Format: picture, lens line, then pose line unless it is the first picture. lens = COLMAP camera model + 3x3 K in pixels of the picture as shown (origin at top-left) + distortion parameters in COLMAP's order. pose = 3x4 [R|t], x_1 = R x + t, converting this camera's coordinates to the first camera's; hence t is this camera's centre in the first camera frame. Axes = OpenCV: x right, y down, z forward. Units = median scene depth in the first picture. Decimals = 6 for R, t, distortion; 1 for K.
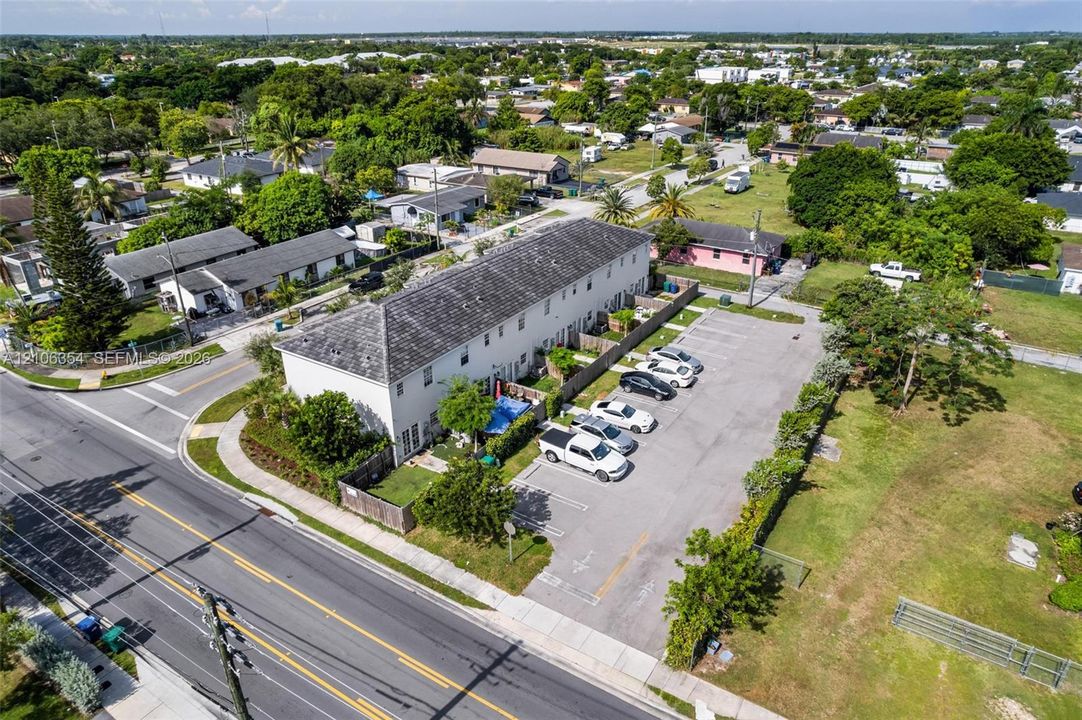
lens RADIAL K [[686.4, 0, 541.0], [0, 686.4, 360.0], [0, 0, 1]] dist [-0.002854, 0.000221]
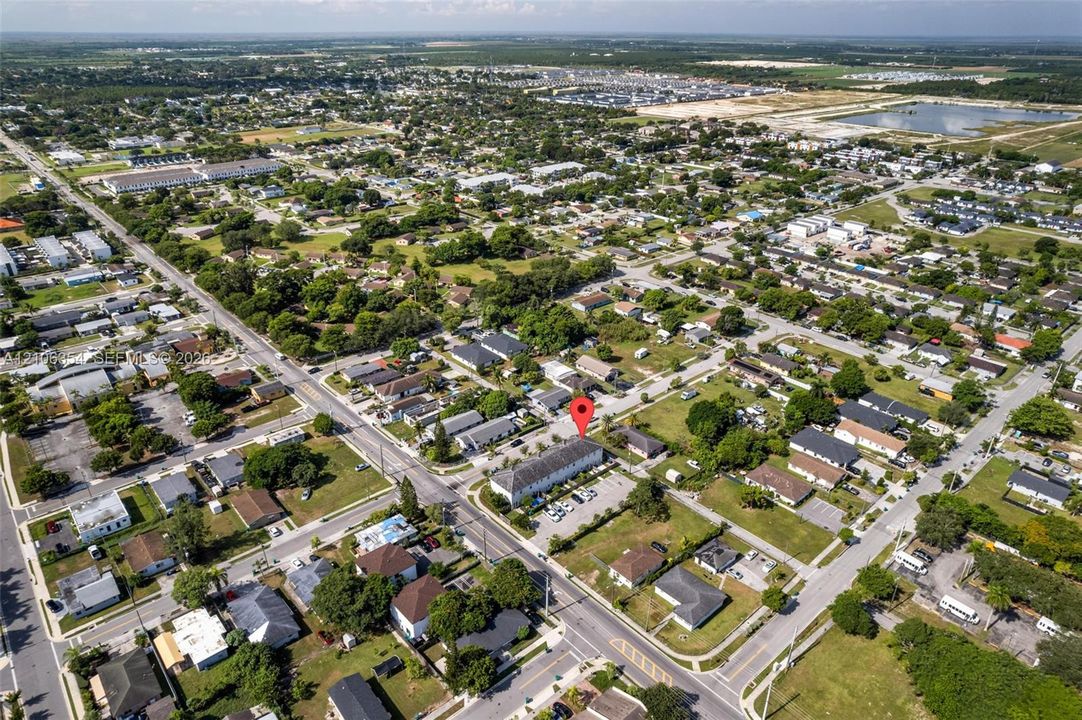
lens RADIAL K [[686.4, 0, 541.0], [0, 686.4, 360.0], [0, 0, 1]] dist [-0.002854, 0.000221]
pose [[0.961355, 0.116528, -0.249436, 0.864638], [-0.117670, 0.992998, 0.010380, -0.786779], [0.248899, 0.019372, 0.968336, -2.936489]]
